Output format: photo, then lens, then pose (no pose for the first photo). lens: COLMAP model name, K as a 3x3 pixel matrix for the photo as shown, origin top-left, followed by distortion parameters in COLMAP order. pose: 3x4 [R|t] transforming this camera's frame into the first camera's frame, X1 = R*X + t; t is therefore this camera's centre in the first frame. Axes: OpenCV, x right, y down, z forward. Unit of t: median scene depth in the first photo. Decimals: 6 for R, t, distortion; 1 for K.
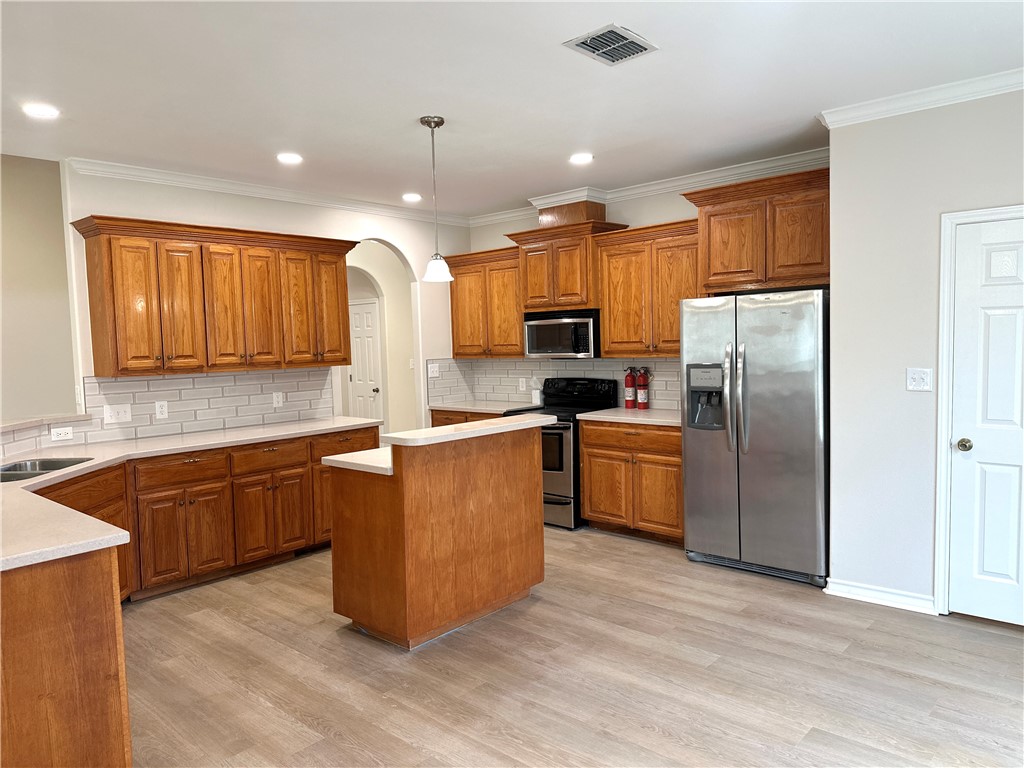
lens RADIAL K [[715.7, 0, 511.5], [0, 715.7, 387.5], [0, 0, 1]] dist [0.057094, -0.058994]
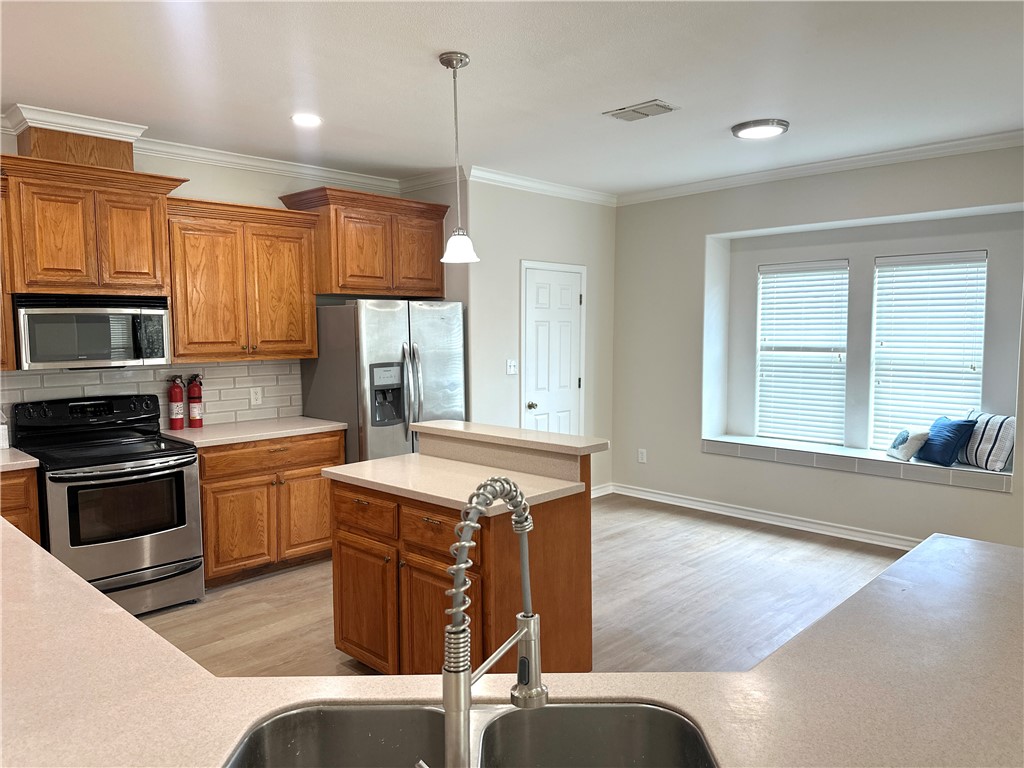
lens RADIAL K [[715.7, 0, 519.1], [0, 715.7, 382.5], [0, 0, 1]] dist [0.057094, -0.058994]
pose [[0.027947, -0.048715, 0.998422, -0.661510], [0.072717, 0.996265, 0.046574, -0.033811], [-0.996961, 0.071301, 0.031385, 0.672444]]
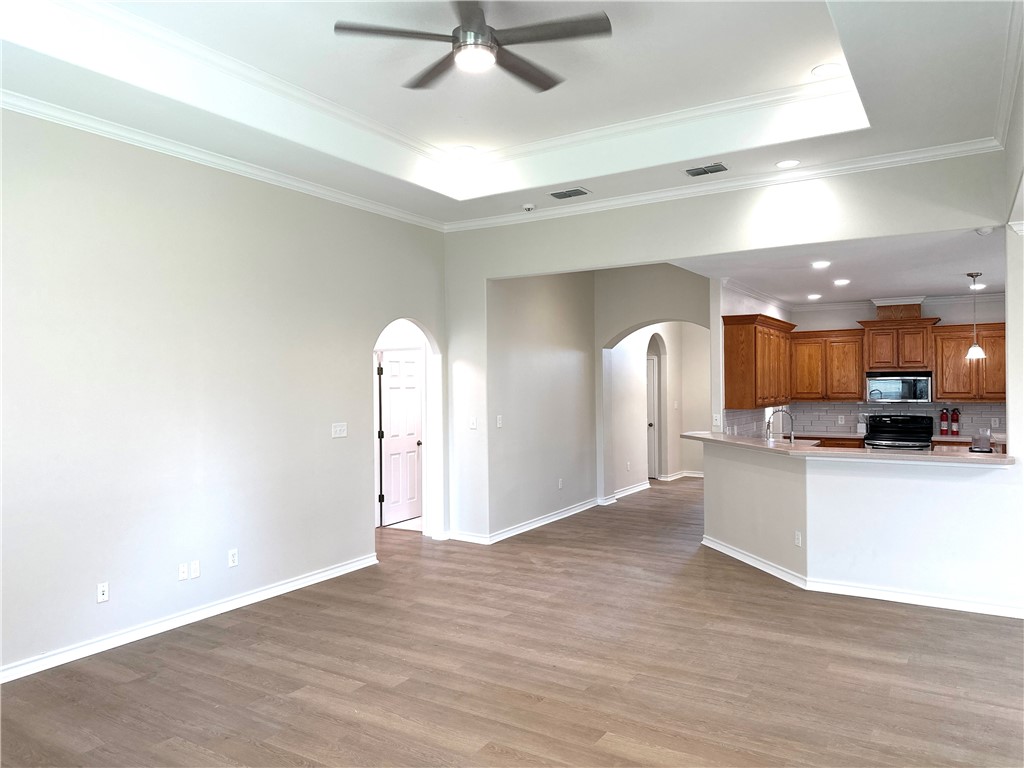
lens RADIAL K [[715.7, 0, 514.1], [0, 715.7, 382.8], [0, 0, 1]] dist [0.057094, -0.058994]
pose [[0.980207, 0.021734, 0.196779, -1.188226], [-0.007646, 0.997370, -0.072071, 0.041175], [-0.197828, 0.069140, 0.977795, -0.413634]]
